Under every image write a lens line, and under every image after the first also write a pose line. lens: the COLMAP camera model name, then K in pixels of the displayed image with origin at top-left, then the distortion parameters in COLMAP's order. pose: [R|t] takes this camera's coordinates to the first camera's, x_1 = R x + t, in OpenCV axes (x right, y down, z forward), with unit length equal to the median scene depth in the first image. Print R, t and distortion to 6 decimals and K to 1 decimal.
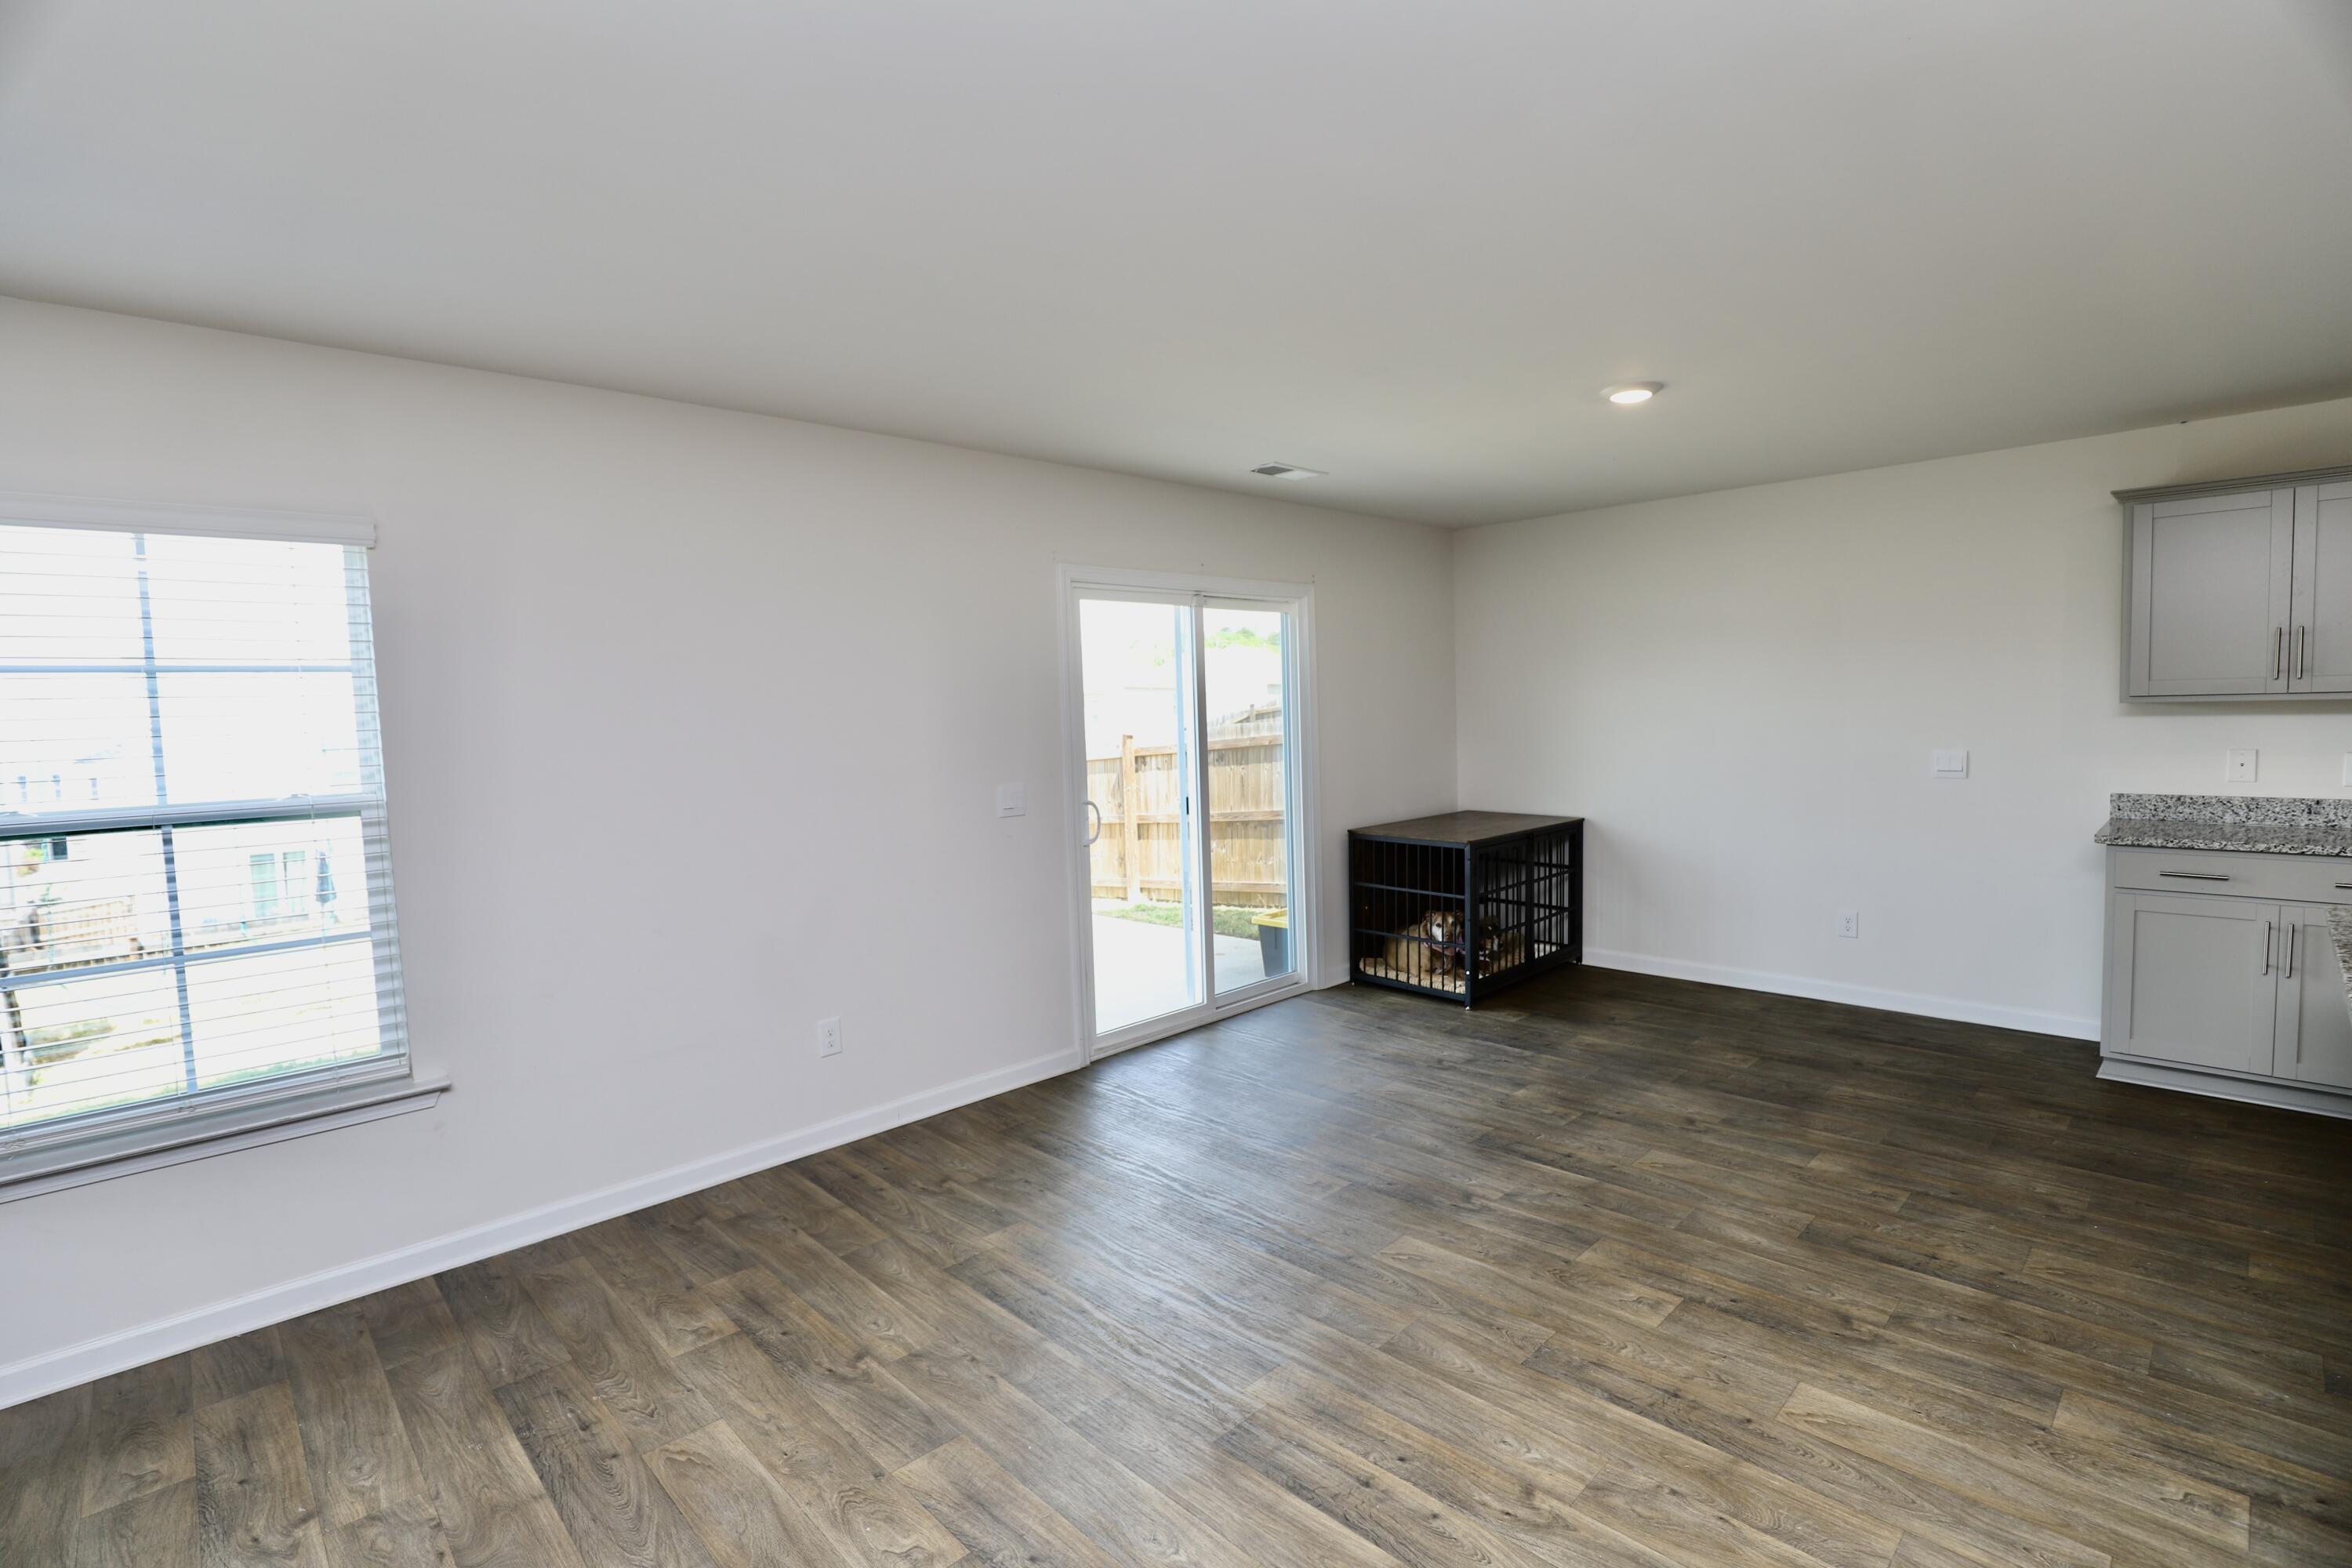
lens RADIAL K [[1082.3, 0, 1174.6], [0, 1082.3, 779.8], [0, 0, 1]] dist [-0.040030, 0.009428]
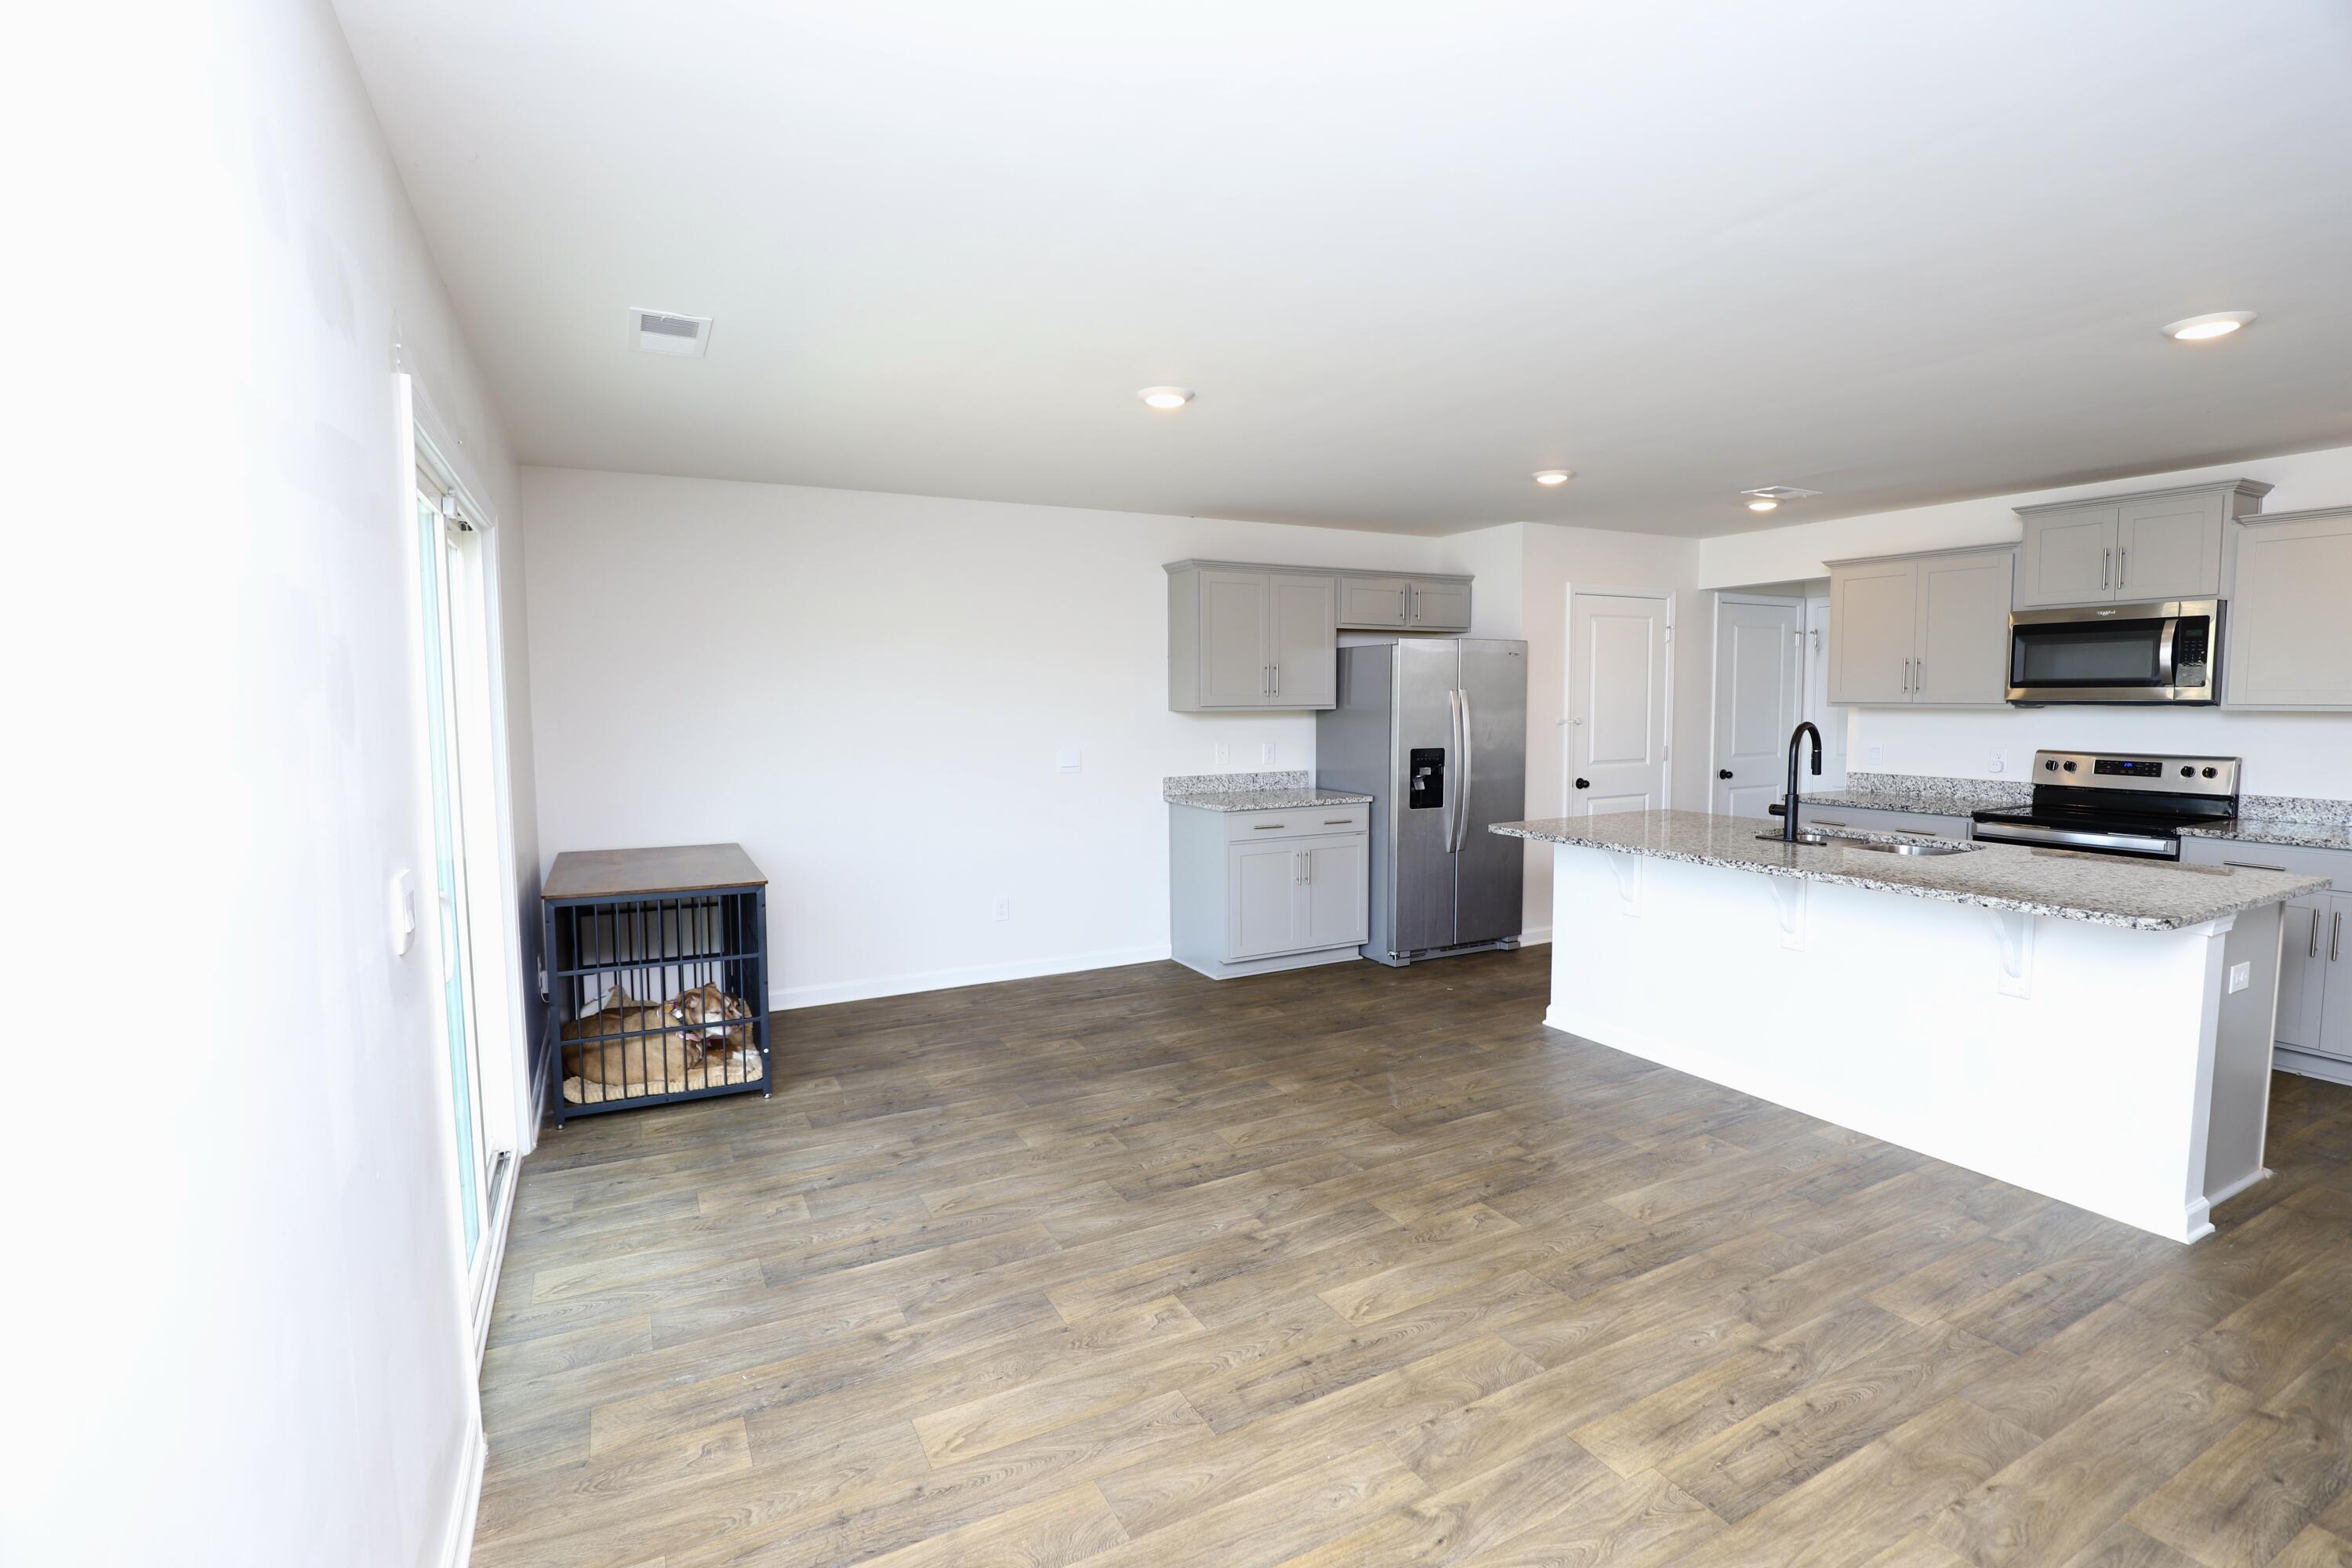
lens RADIAL K [[1082.3, 0, 1174.6], [0, 1082.3, 779.8], [0, 0, 1]] dist [-0.040030, 0.009428]
pose [[0.282184, -0.047344, 0.958192, -0.405214], [0.061063, 0.997643, 0.031310, -0.024006], [-0.957415, 0.049675, 0.284409, 0.519343]]
